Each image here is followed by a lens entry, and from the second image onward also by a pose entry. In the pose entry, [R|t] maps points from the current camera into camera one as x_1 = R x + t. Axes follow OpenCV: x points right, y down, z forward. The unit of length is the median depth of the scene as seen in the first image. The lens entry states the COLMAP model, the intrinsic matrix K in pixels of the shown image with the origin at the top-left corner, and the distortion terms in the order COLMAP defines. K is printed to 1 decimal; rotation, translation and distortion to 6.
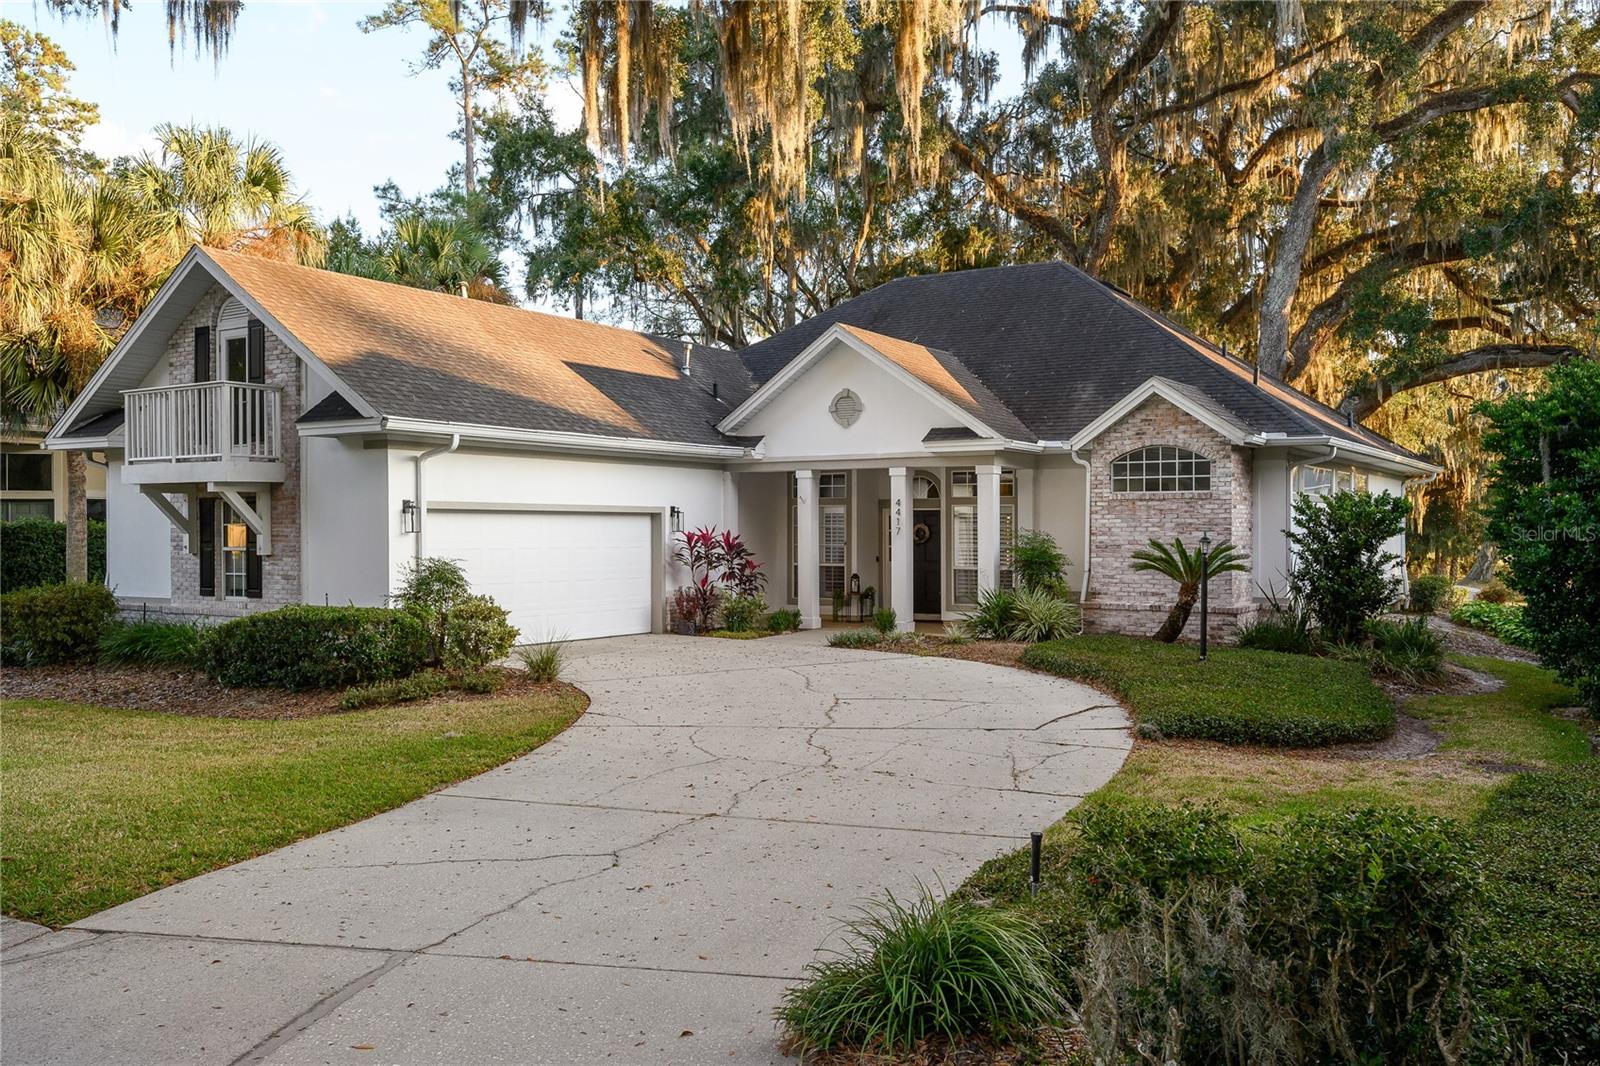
lens RADIAL K [[1348.8, 0, 800.0], [0, 1348.8, 533.0], [0, 0, 1]] dist [0.002295, 0.001750]
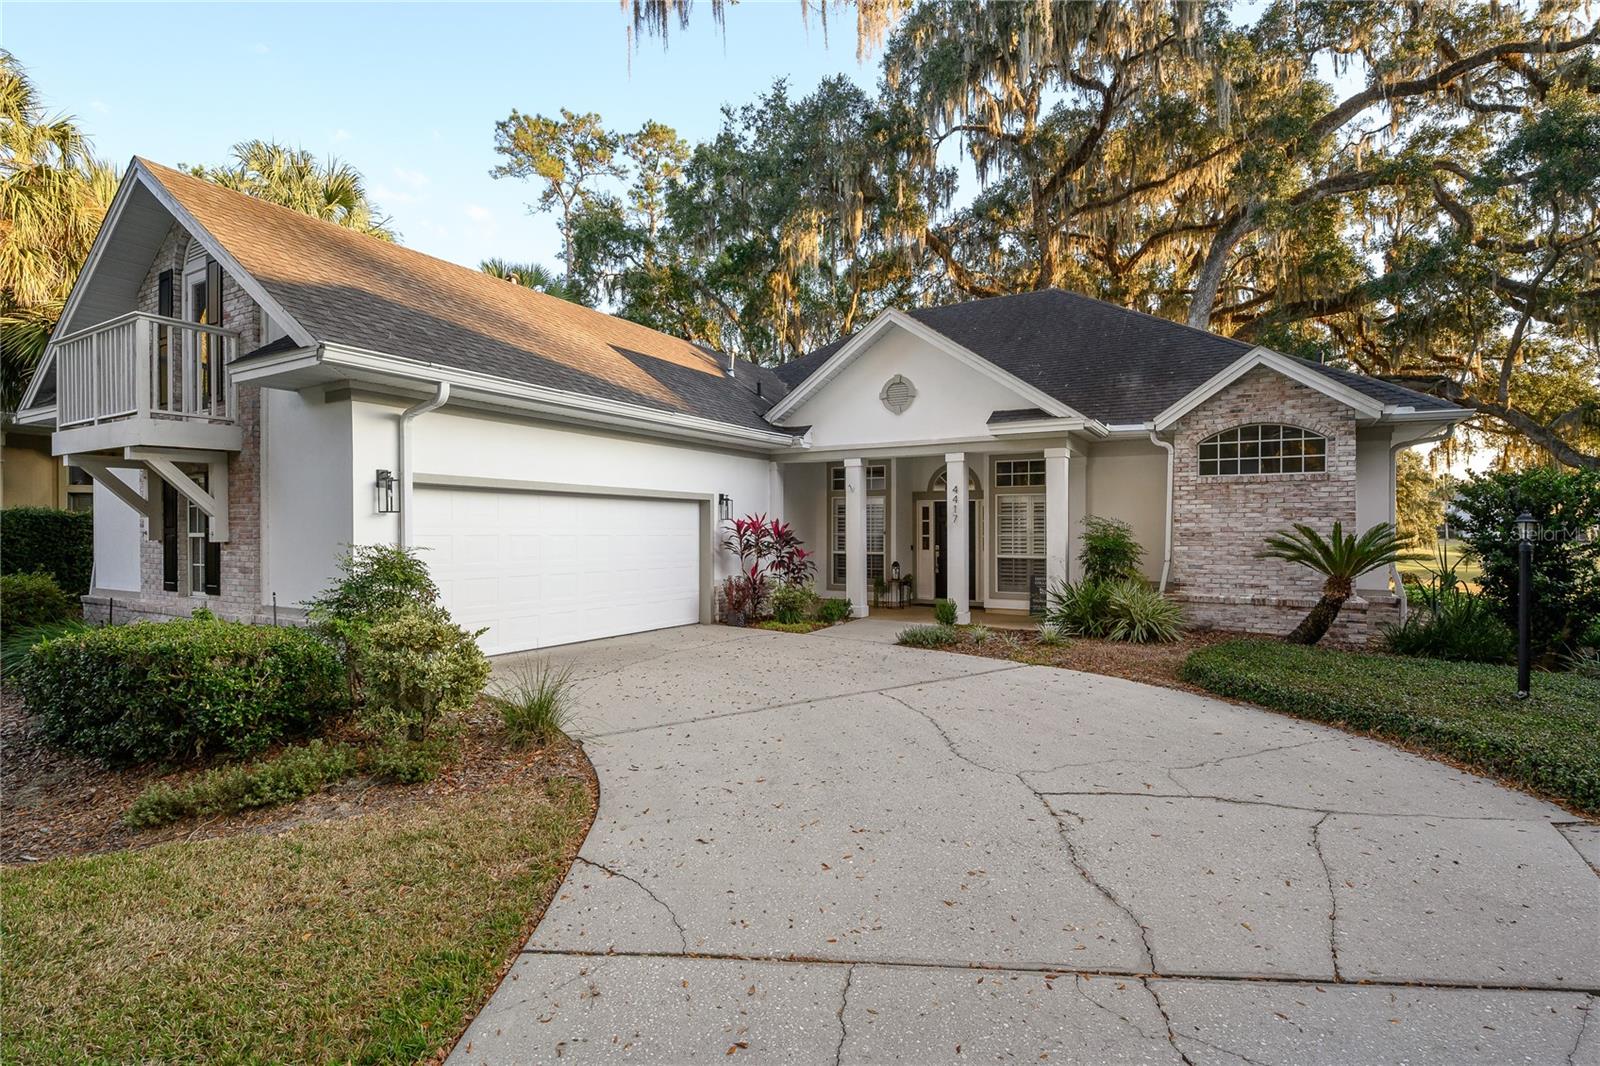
lens RADIAL K [[758.7, 0, 800.0], [0, 758.7, 533.0], [0, 0, 1]] dist [-0.000511, 0.000012]
pose [[0.999575, 0.001119, 0.029135, -0.054516], [-0.001119, 0.999999, -0.000009, 0.008901], [-0.029135, -0.000024, 0.999575, 0.456900]]
